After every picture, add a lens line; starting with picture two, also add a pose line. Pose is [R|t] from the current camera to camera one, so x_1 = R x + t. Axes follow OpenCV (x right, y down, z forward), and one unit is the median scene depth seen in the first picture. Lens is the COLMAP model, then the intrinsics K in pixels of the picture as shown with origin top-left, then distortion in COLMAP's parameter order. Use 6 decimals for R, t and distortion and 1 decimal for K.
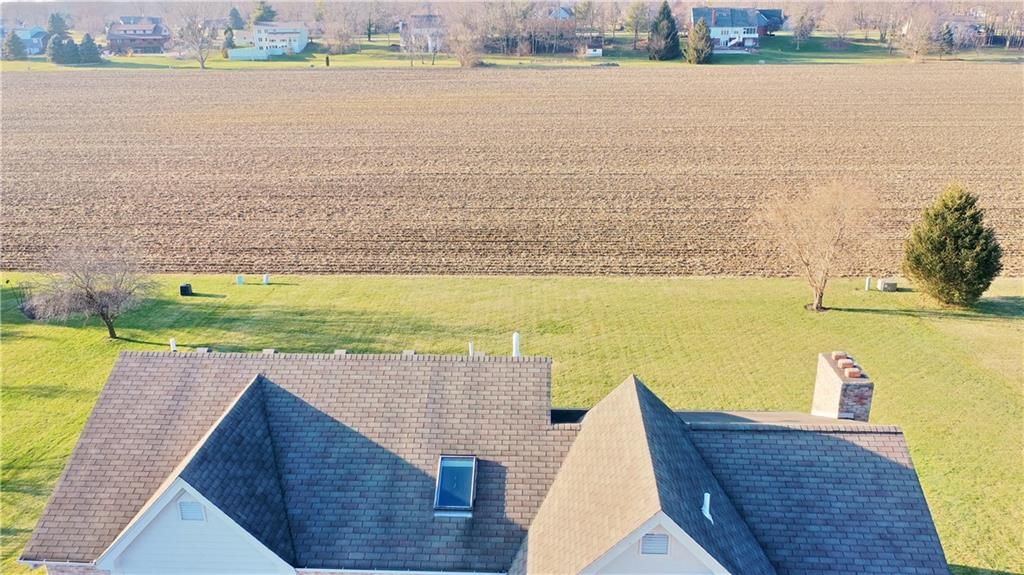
lens RADIAL K [[807.7, 0, 511.8], [0, 807.7, 288.5], [0, 0, 1]] dist [-0.013395, 0.006183]
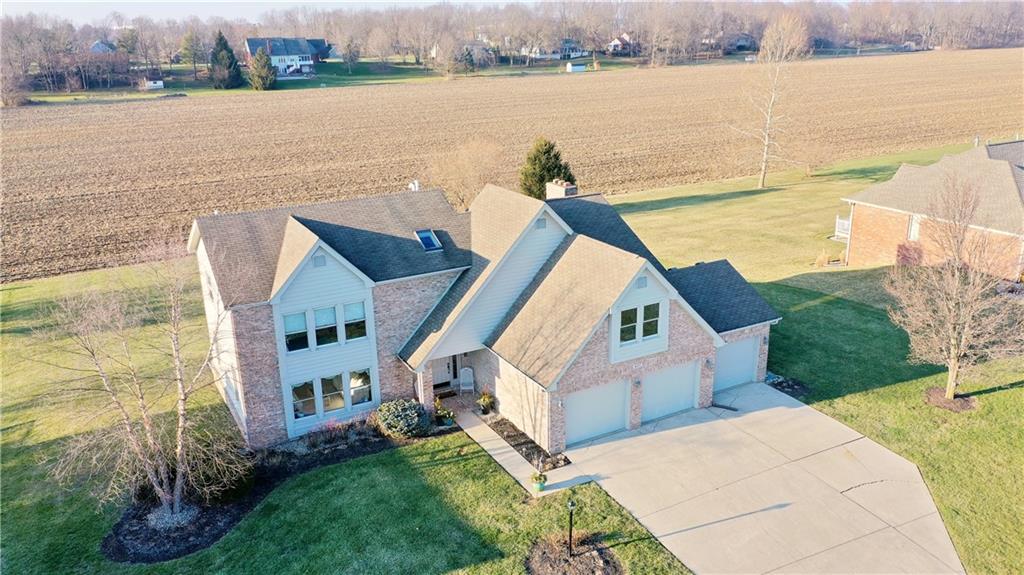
lens RADIAL K [[807.7, 0, 513.7], [0, 807.7, 286.6], [0, 0, 1]] dist [-0.013395, 0.006183]
pose [[0.851543, -0.167946, 0.496658, -0.056190], [0.187804, 0.982154, 0.010120, 0.023354], [-0.489495, 0.084656, 0.867887, -0.051521]]
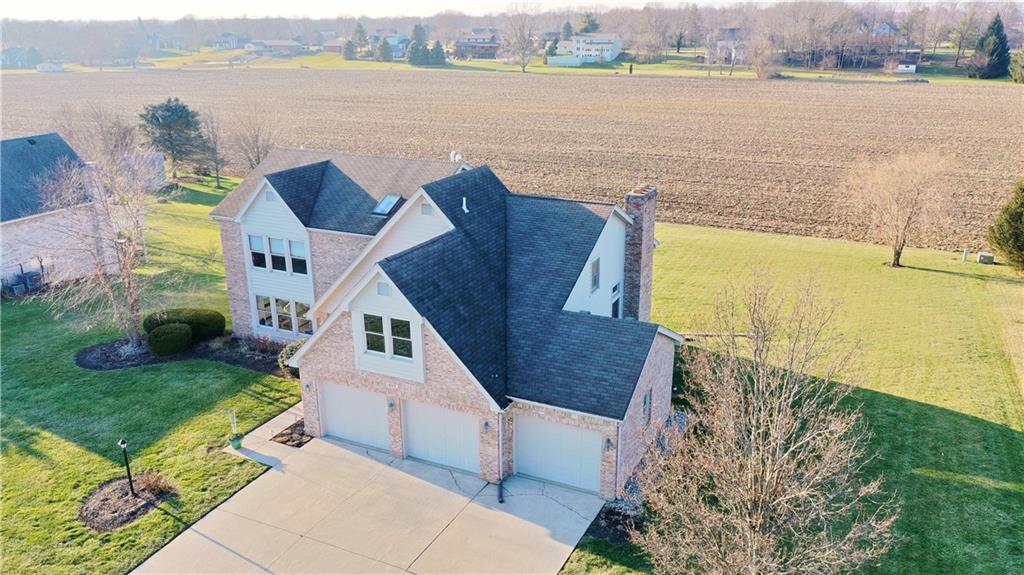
lens RADIAL K [[807.7, 0, 508.6], [0, 807.7, 288.7], [0, 0, 1]] dist [-0.013395, 0.006183]
pose [[0.918197, 0.128835, -0.374587, 0.061859], [-0.136677, 0.990599, 0.005679, 0.024622], [0.371798, 0.045983, 0.927174, -0.046383]]
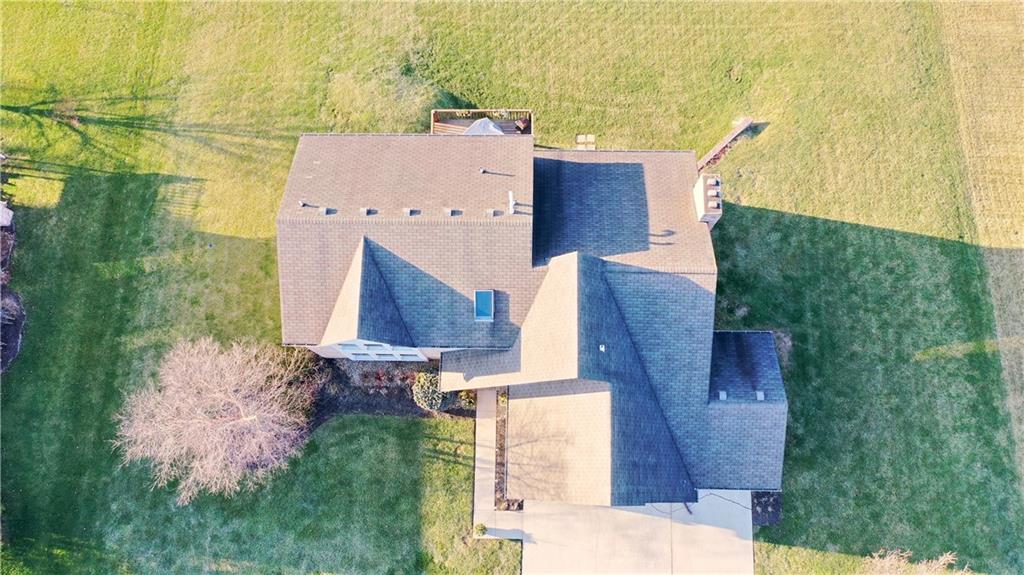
lens RADIAL K [[807.7, 0, 515.6], [0, 807.7, 284.7], [0, 0, 1]] dist [-0.013395, 0.006183]
pose [[0.999458, -0.032850, 0.002103, 0.000359], [0.016288, 0.549042, 0.835636, -0.090720], [-0.028605, -0.835149, 0.549280, -0.003544]]
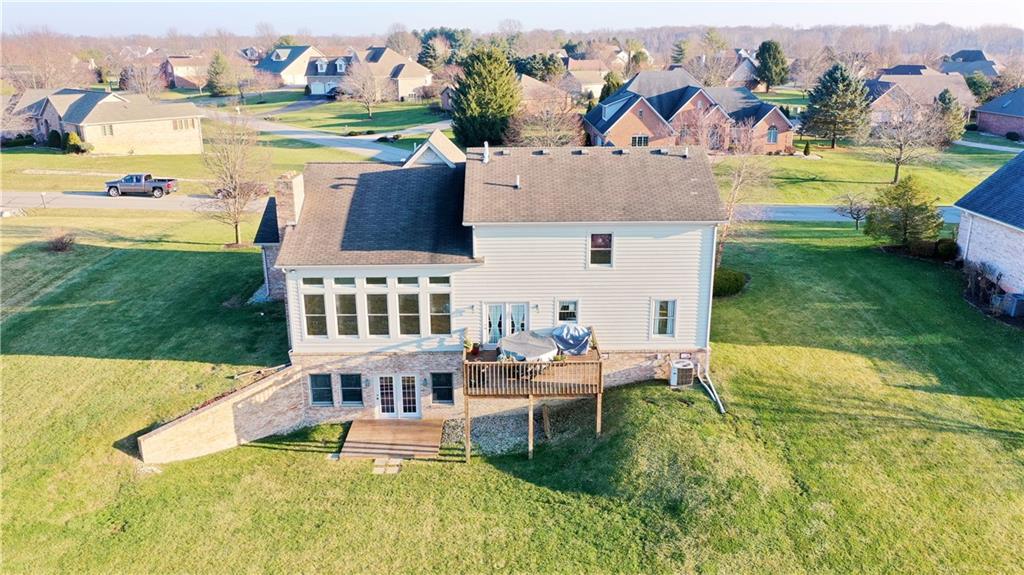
lens RADIAL K [[807.7, 0, 510.1], [0, 807.7, 291.7], [0, 0, 1]] dist [-0.013395, 0.006183]
pose [[-0.998274, 0.036564, -0.045959, 0.003273], [0.001713, 0.800347, 0.599535, -0.054585], [0.058705, 0.598421, -0.799028, 0.190023]]
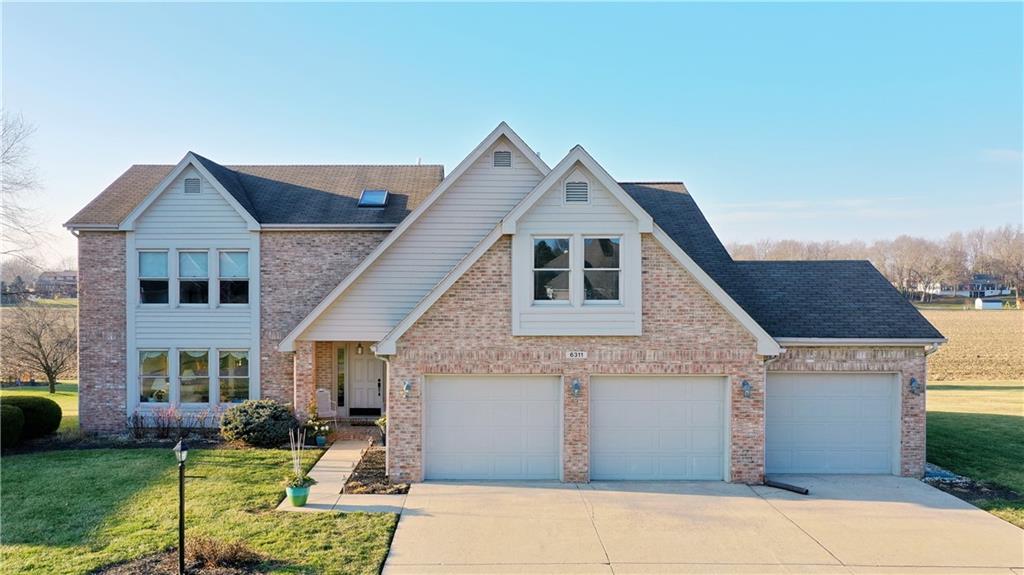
lens RADIAL K [[835.4, 0, 458.8], [0, 835.4, 293.0], [0, 0, 1]] dist [0.003570, -0.002740]
pose [[0.999456, 0.012225, 0.030632, 0.002467], [-0.001474, 0.944398, -0.328800, 0.055556], [-0.032948, 0.328576, 0.943903, -0.022393]]
